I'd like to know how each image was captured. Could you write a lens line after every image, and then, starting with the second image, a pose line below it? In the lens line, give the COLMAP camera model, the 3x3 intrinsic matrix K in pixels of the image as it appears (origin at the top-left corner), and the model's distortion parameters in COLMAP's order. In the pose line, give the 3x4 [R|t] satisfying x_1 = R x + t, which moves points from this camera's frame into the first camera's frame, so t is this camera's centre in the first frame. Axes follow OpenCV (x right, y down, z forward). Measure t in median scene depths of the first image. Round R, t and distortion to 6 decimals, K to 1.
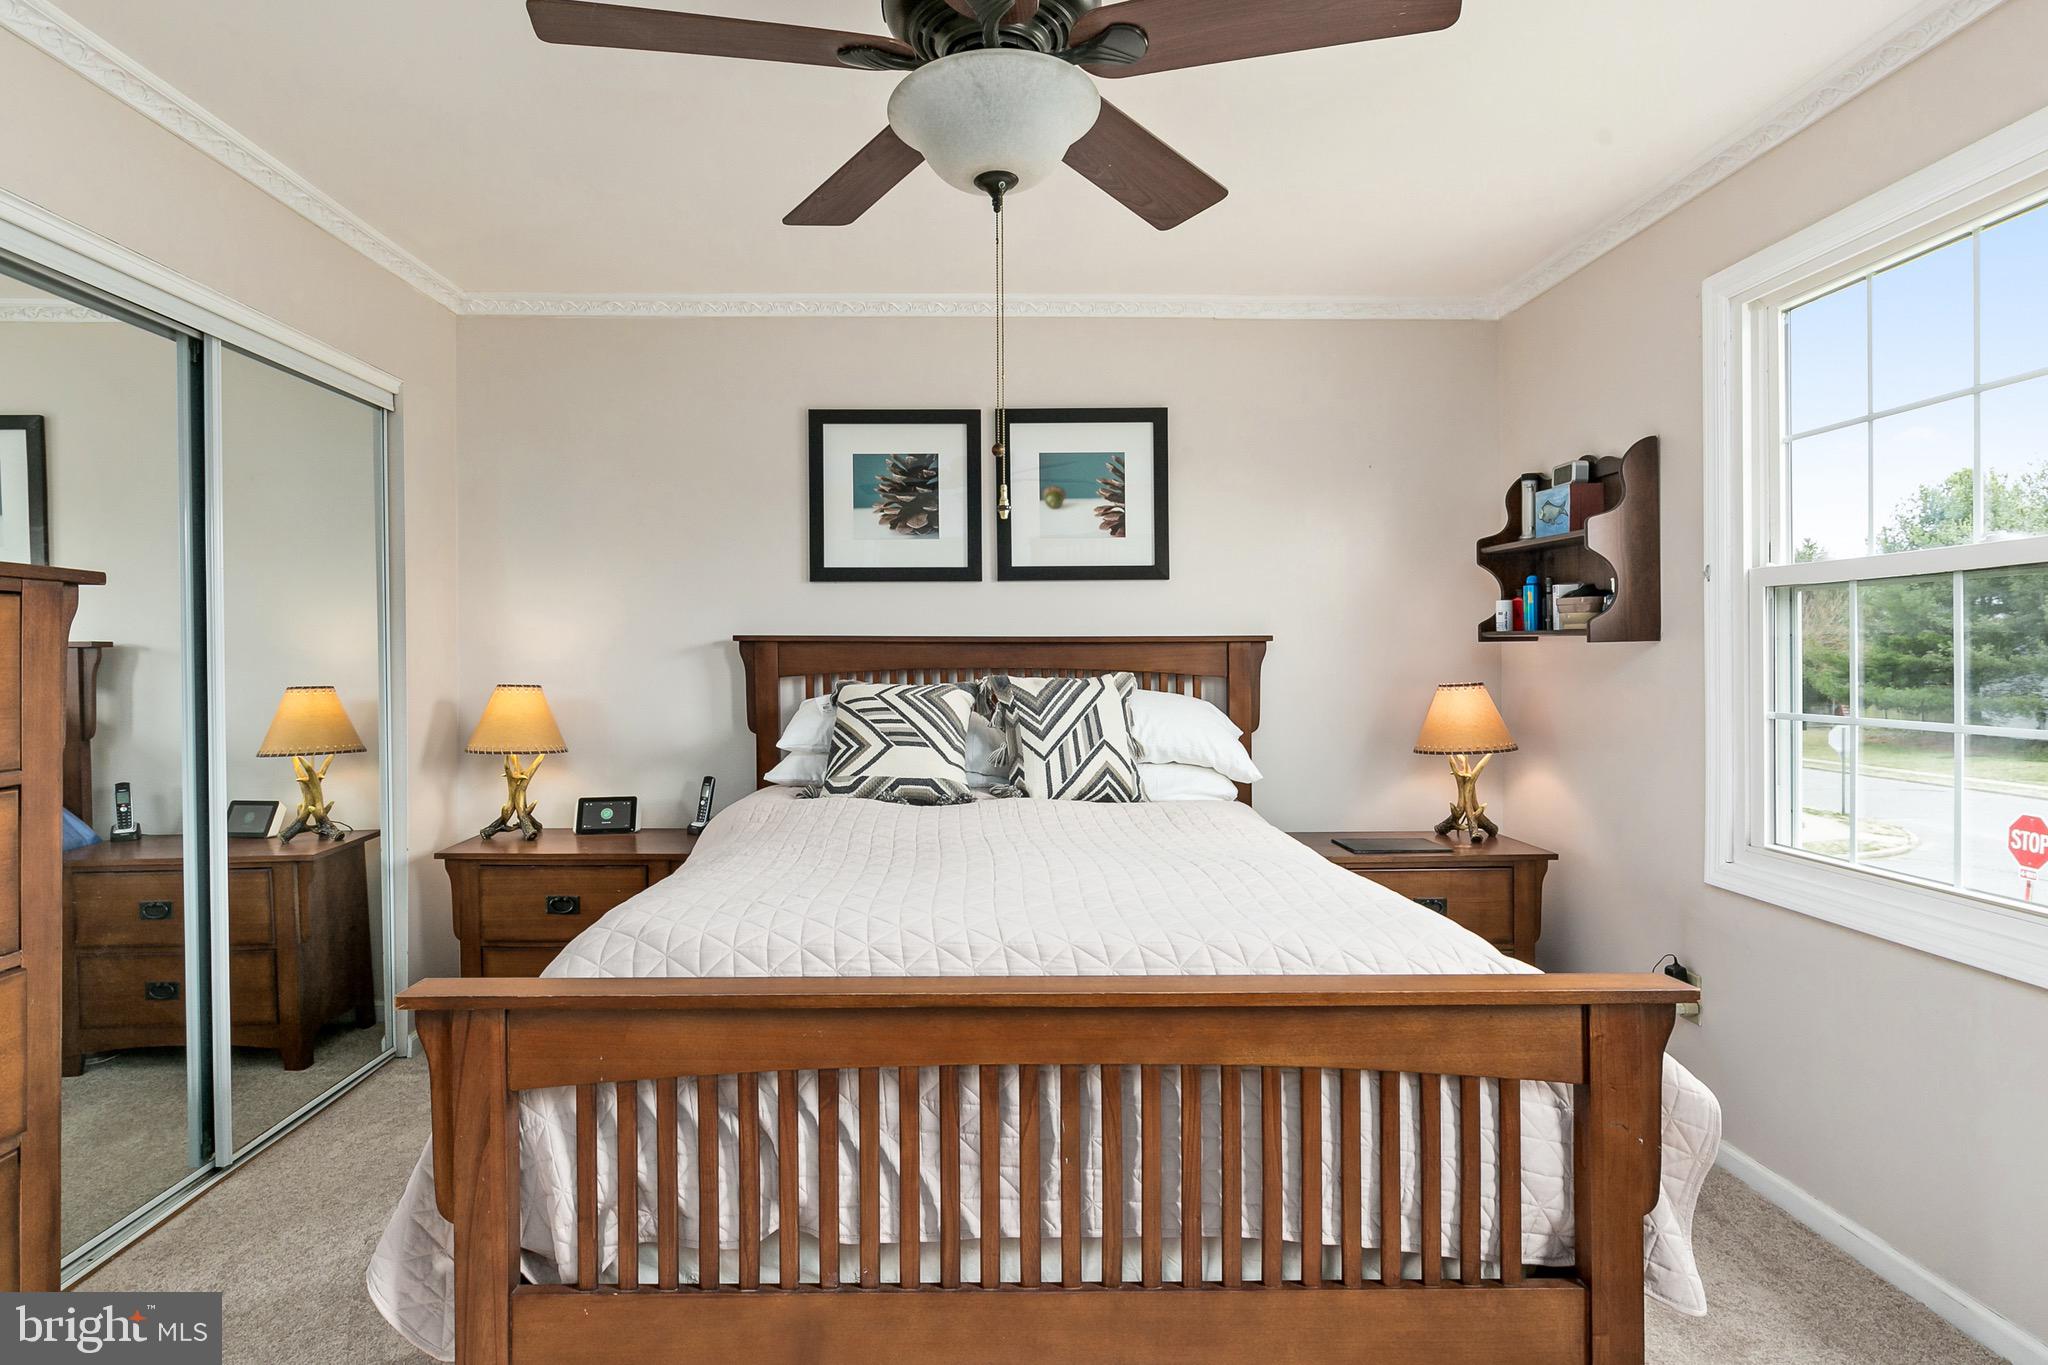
lens RADIAL K [[1096.2, 0, 1020.0], [0, 1096.2, 656.8], [0, 0, 1]] dist [0.001617, -0.000388]
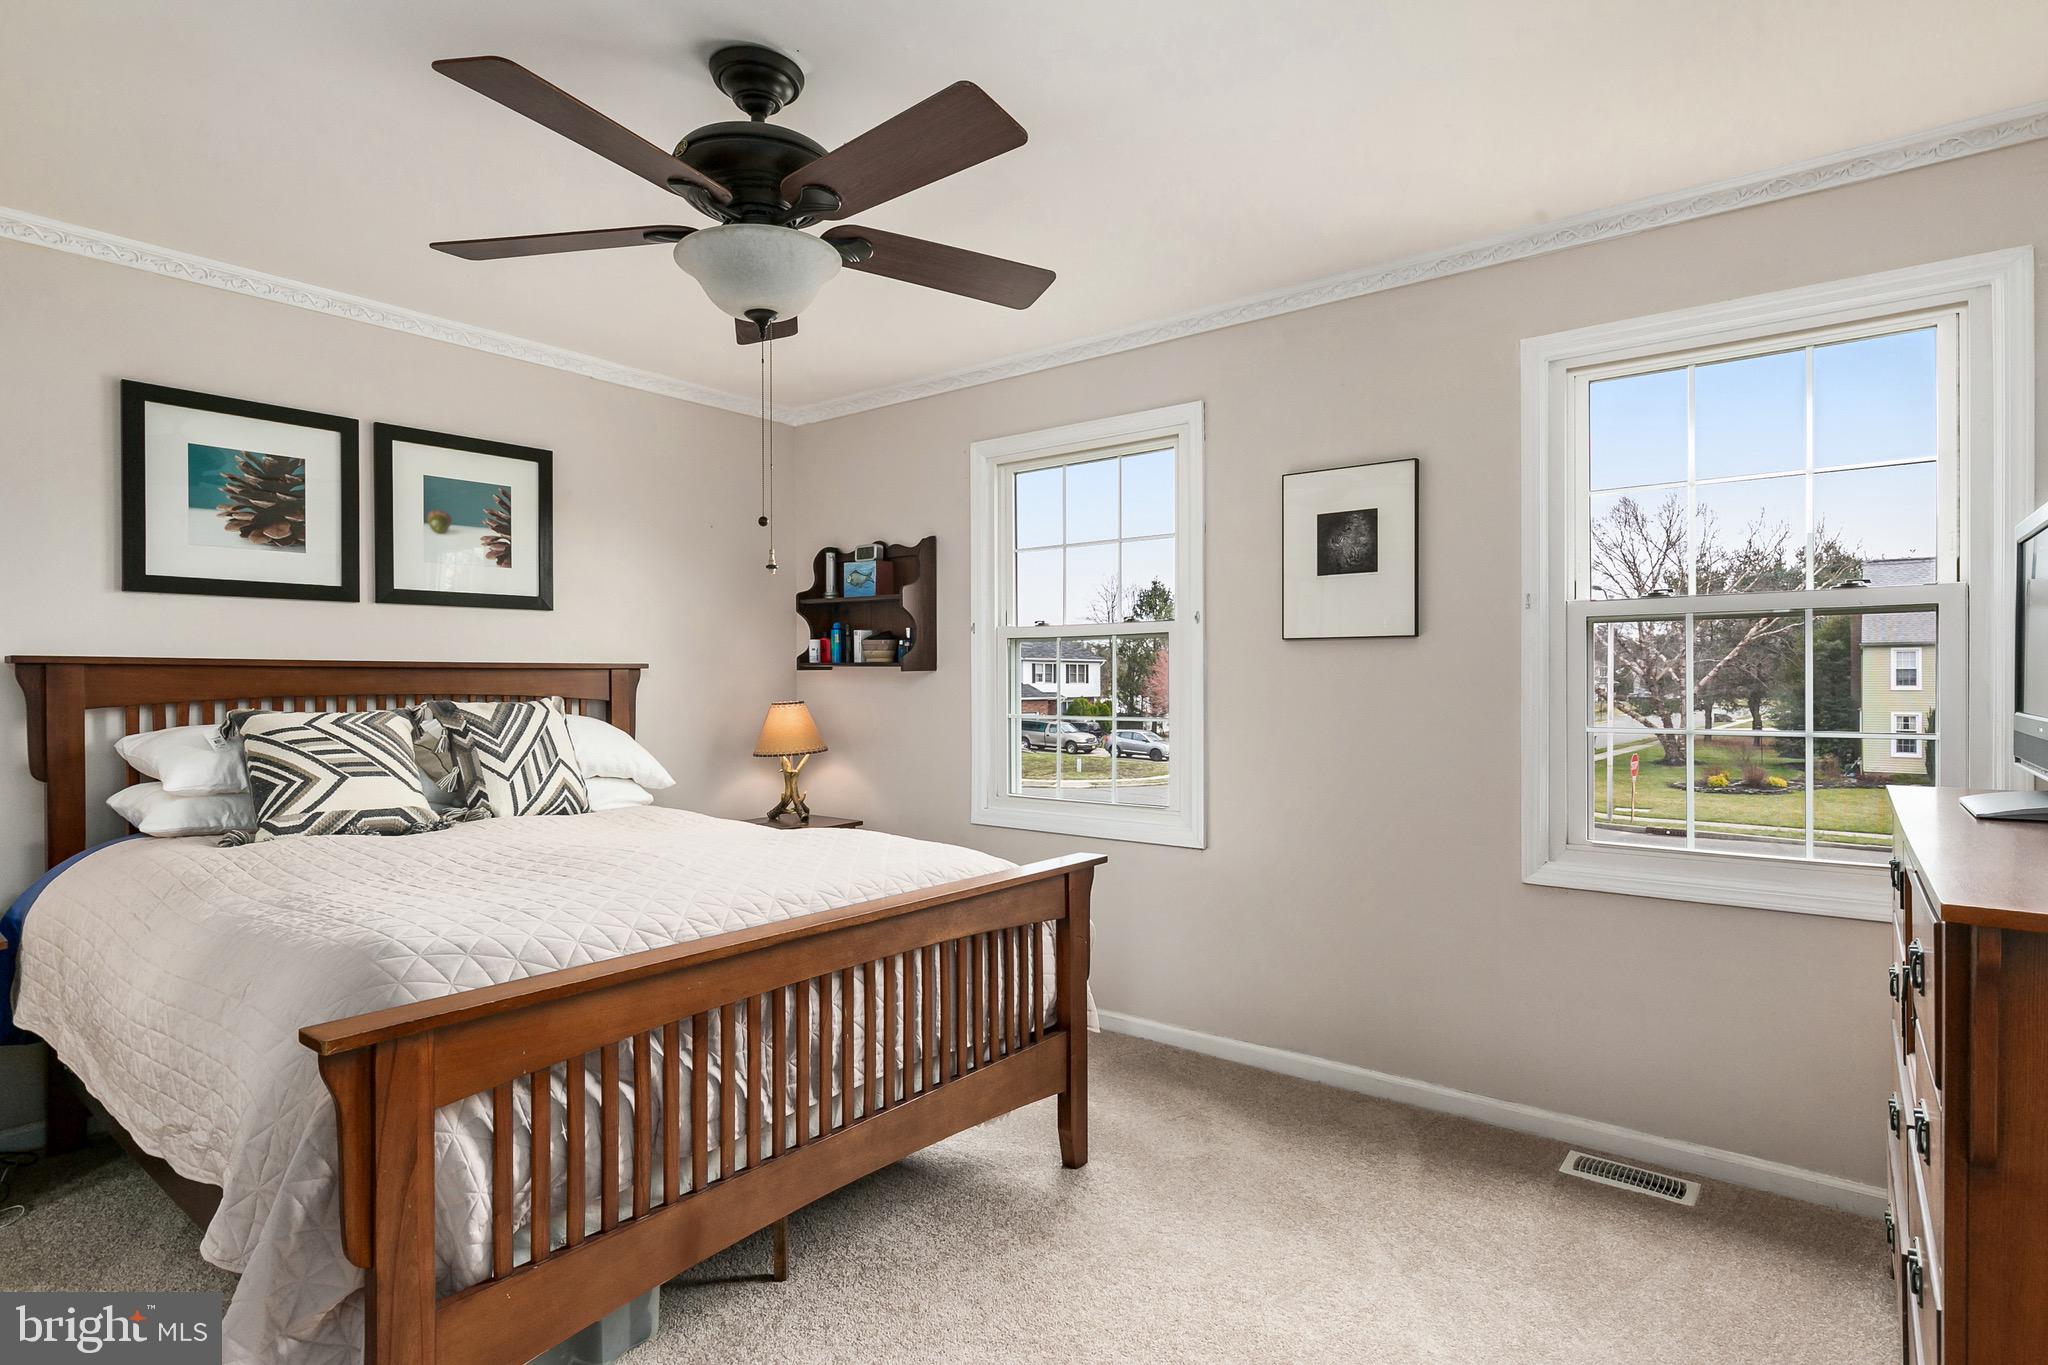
lens RADIAL K [[1051.7, 0, 1031.6], [0, 1051.7, 686.4], [0, 0, 1]] dist [0.000664, -0.000884]
pose [[0.624978, -0.005332, 0.780624, -0.438738], [0.004231, 0.999985, 0.003442, 0.002886], [-0.780631, 0.001152, 0.624991, -0.016237]]
